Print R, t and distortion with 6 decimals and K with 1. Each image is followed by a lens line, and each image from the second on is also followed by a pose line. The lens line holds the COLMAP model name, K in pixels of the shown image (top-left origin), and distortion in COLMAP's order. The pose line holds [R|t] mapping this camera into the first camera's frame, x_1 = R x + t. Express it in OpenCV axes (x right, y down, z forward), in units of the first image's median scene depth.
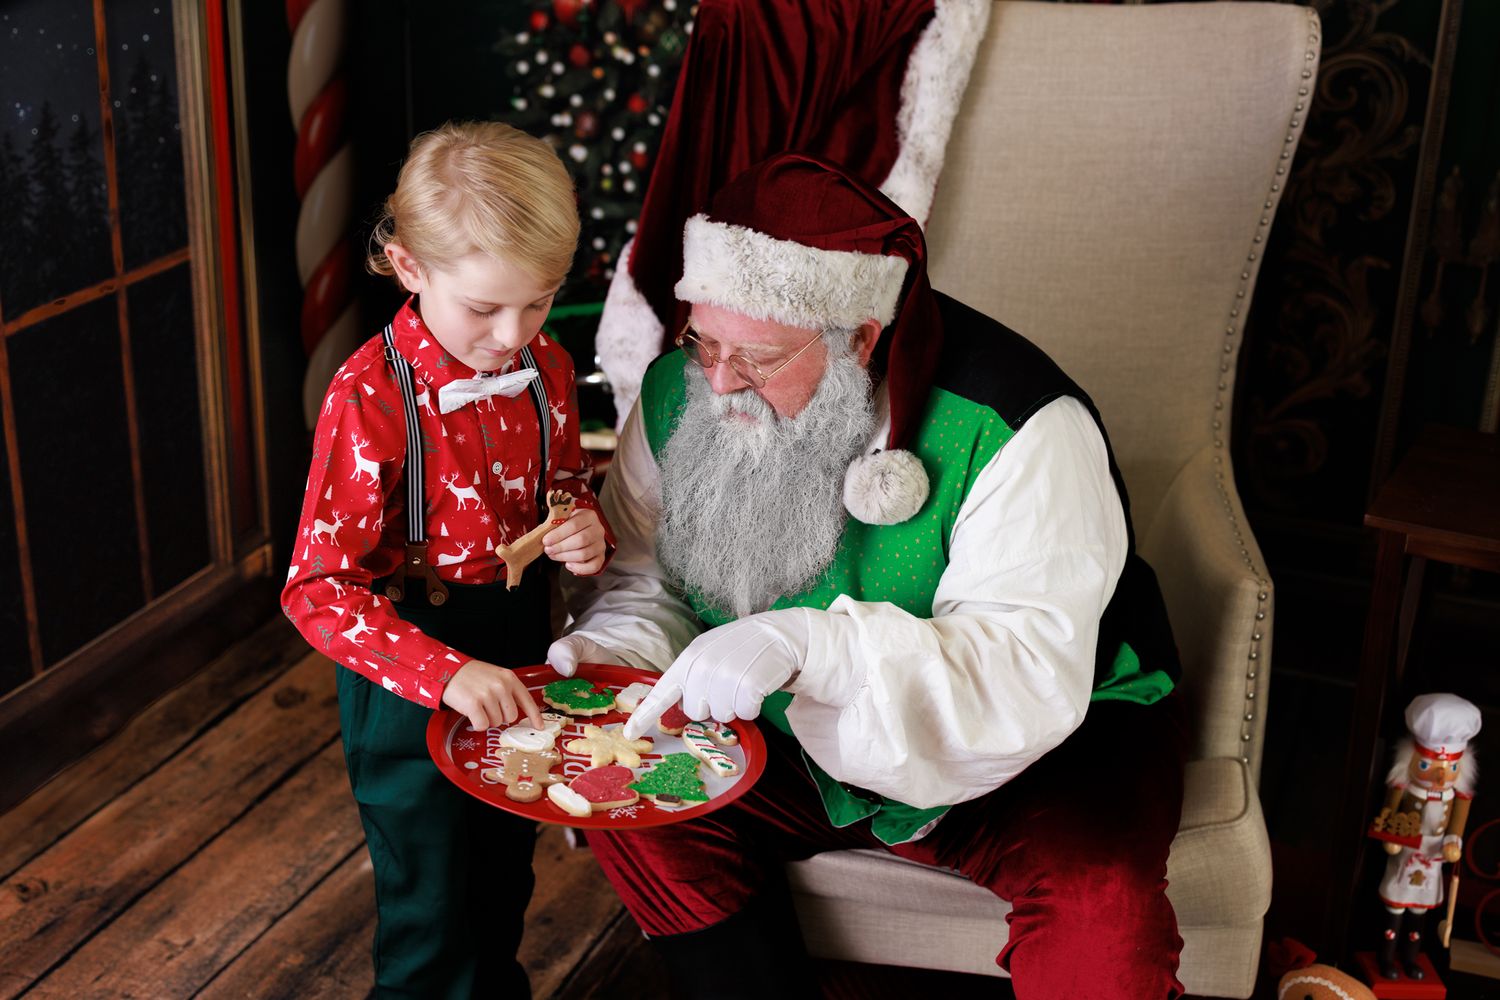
lens RADIAL K [[2283.8, 0, 671.7], [0, 2283.8, 541.8], [0, 0, 1]] dist [0.009390, 0.000000]
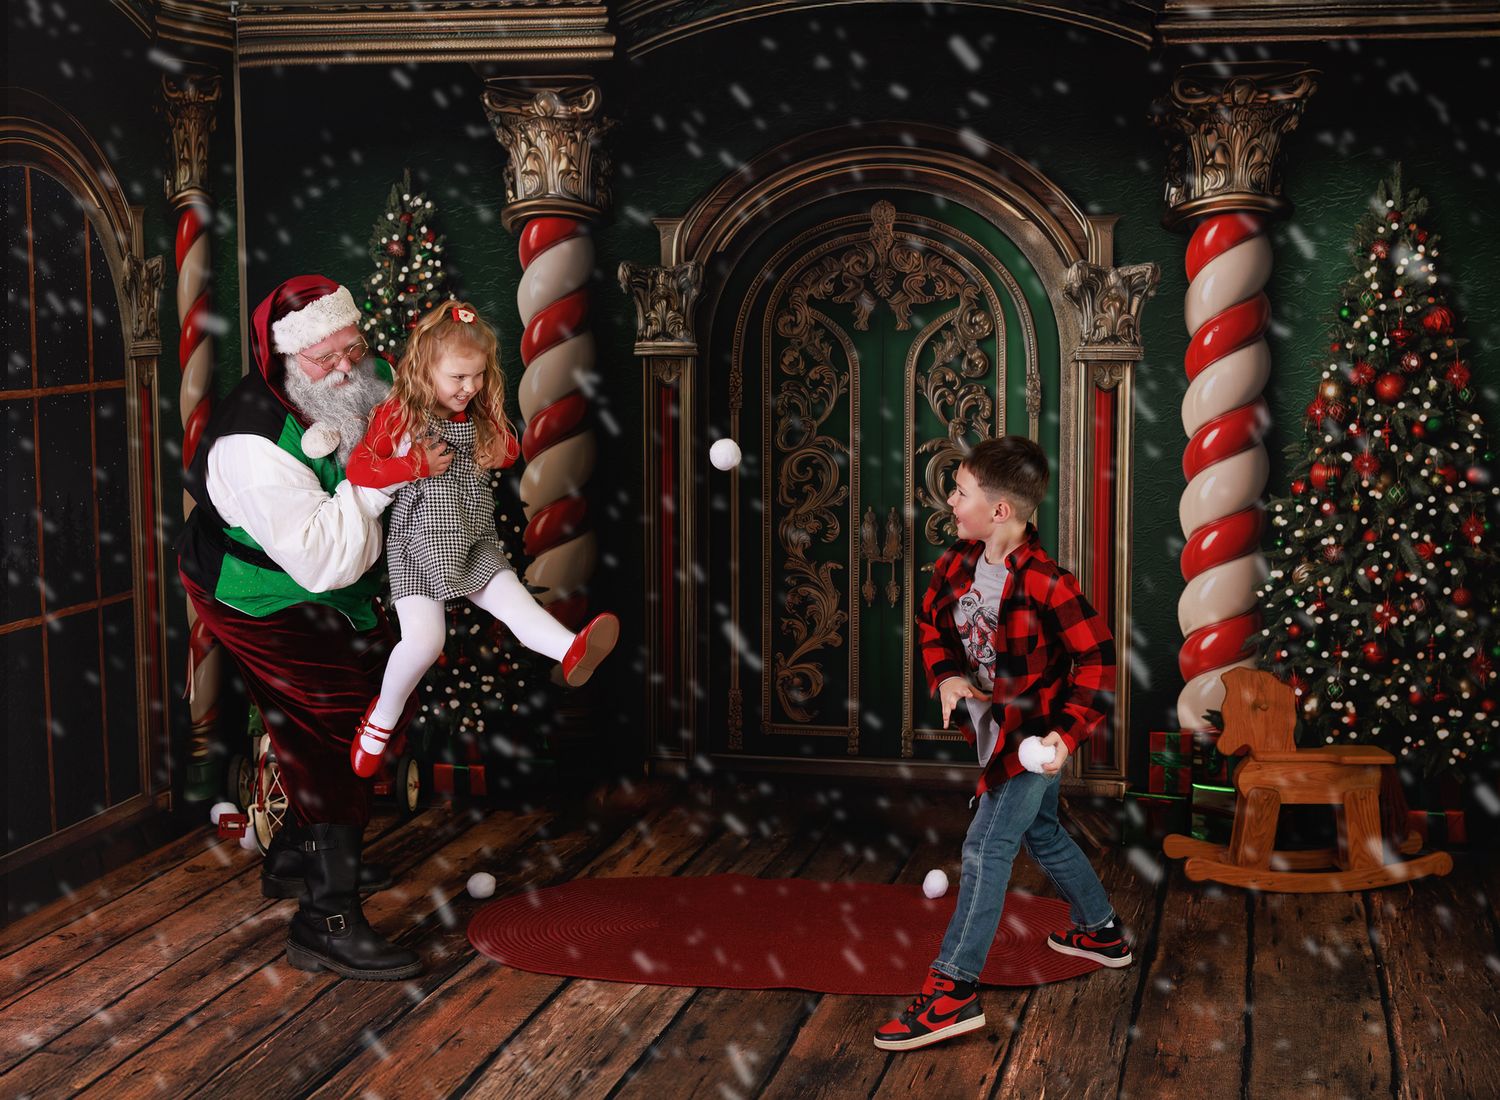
lens RADIAL K [[2290.4, 0, 746.8], [0, 2290.4, 455.5], [0, 0, 1]] dist [0.008554, 0.000000]
pose [[0.986003, -0.041619, 0.161447, -0.032606], [0.086795, 0.954912, -0.283919, 0.259740], [-0.142351, 0.293958, 0.945159, -0.600111]]
